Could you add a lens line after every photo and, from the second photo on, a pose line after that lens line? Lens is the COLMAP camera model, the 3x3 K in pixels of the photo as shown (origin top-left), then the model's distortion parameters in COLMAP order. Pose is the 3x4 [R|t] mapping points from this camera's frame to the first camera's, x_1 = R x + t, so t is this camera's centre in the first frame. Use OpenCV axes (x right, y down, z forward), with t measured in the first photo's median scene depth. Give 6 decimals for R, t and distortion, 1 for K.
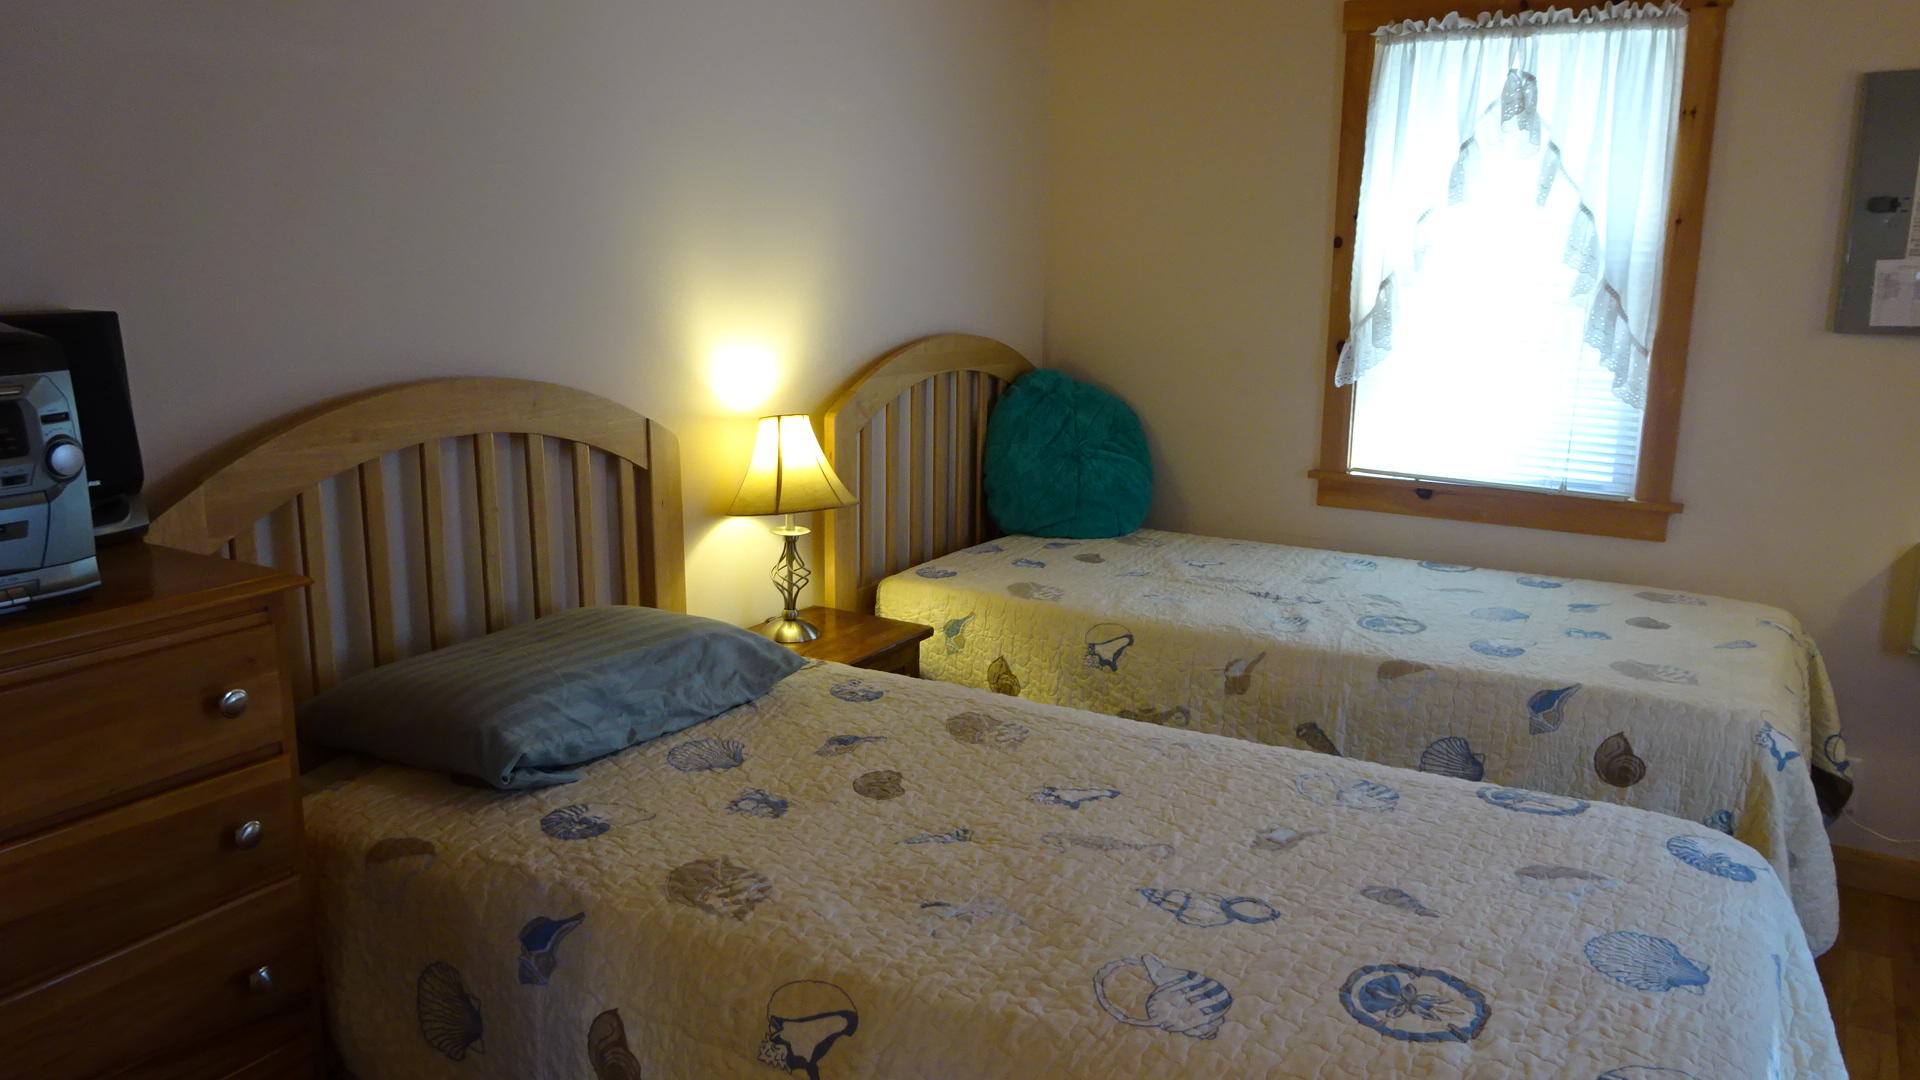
lens RADIAL K [[1410.3, 0, 967.3], [0, 1410.3, 545.3], [0, 0, 1]] dist [-0.001402, -0.004725]
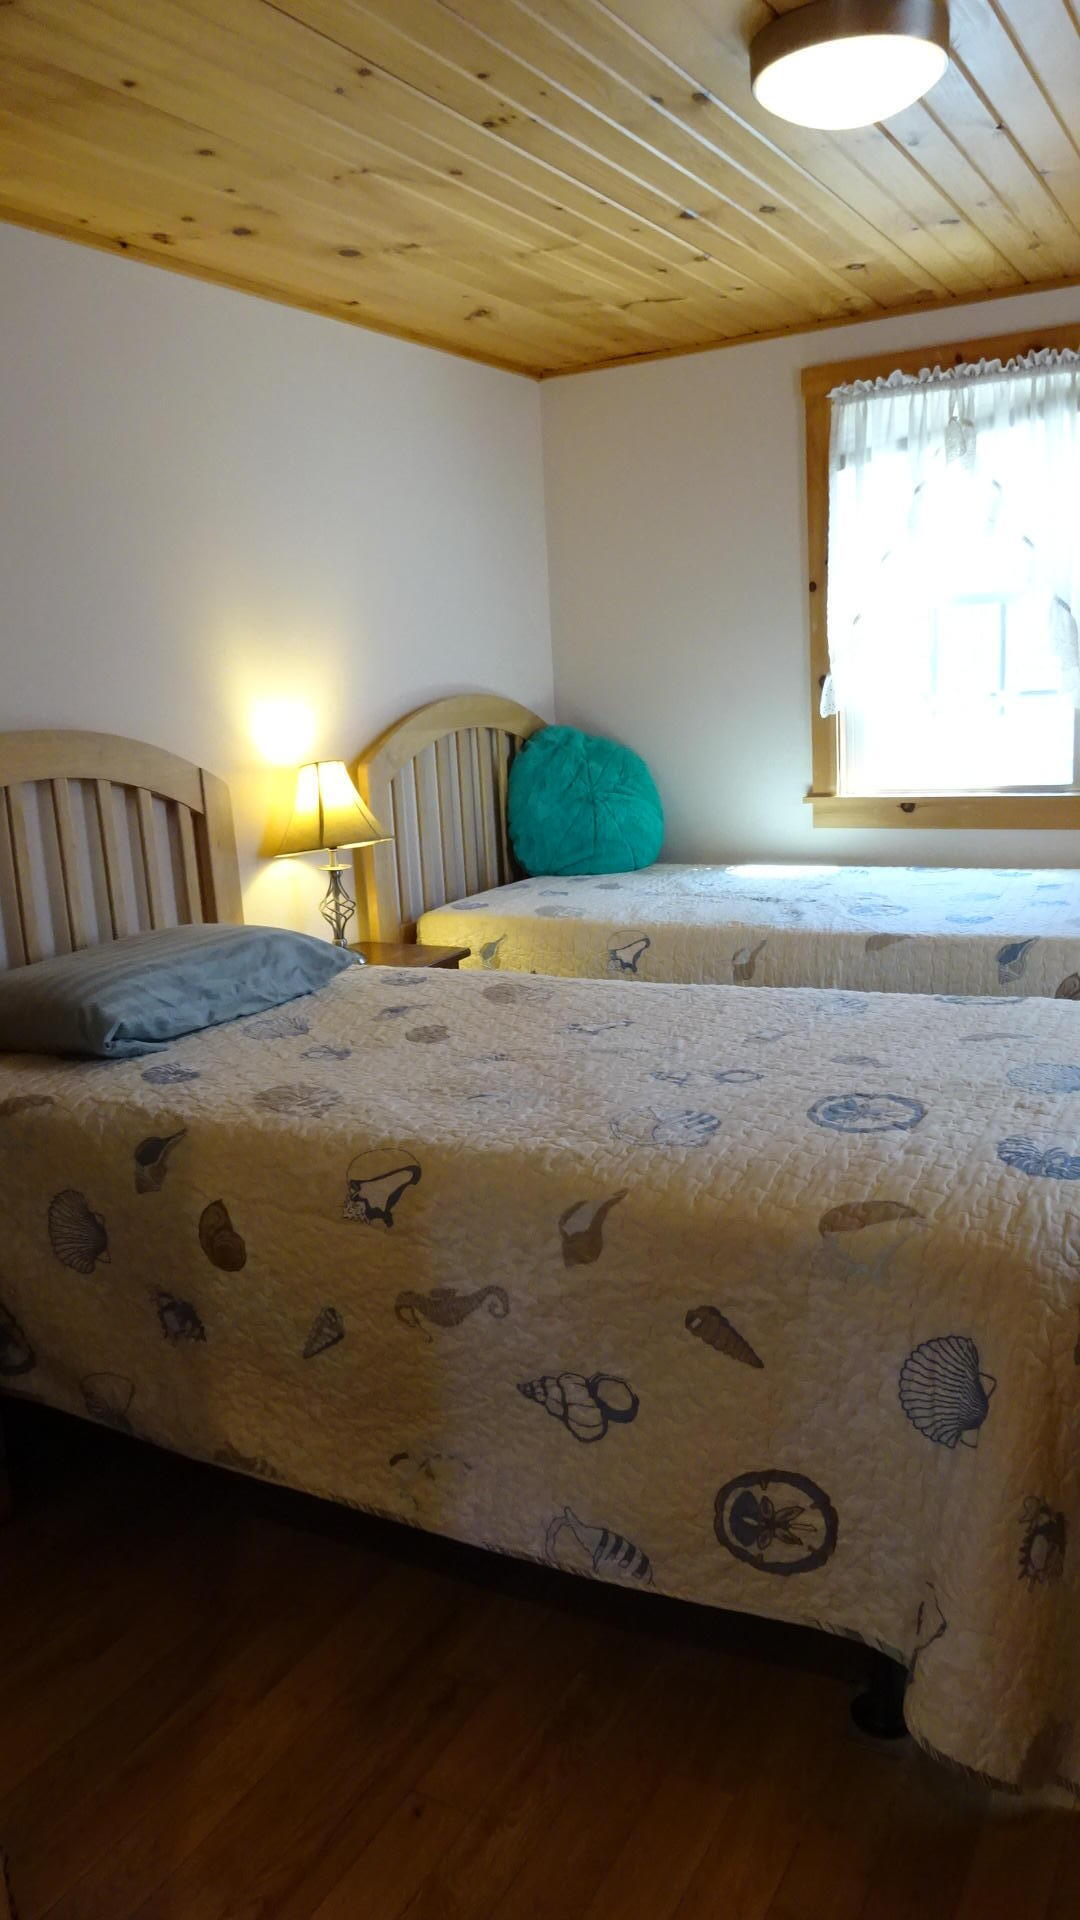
lens RADIAL K [[1397.4, 0, 537.9], [0, 1397.4, 947.9], [0, 0, 1]] dist [-0.012058, -0.005101]
pose [[0.996893, -0.075792, 0.021444, 0.007420], [0.076015, 0.997058, -0.009806, 0.098037], [-0.020637, 0.011405, 0.999722, -0.130827]]
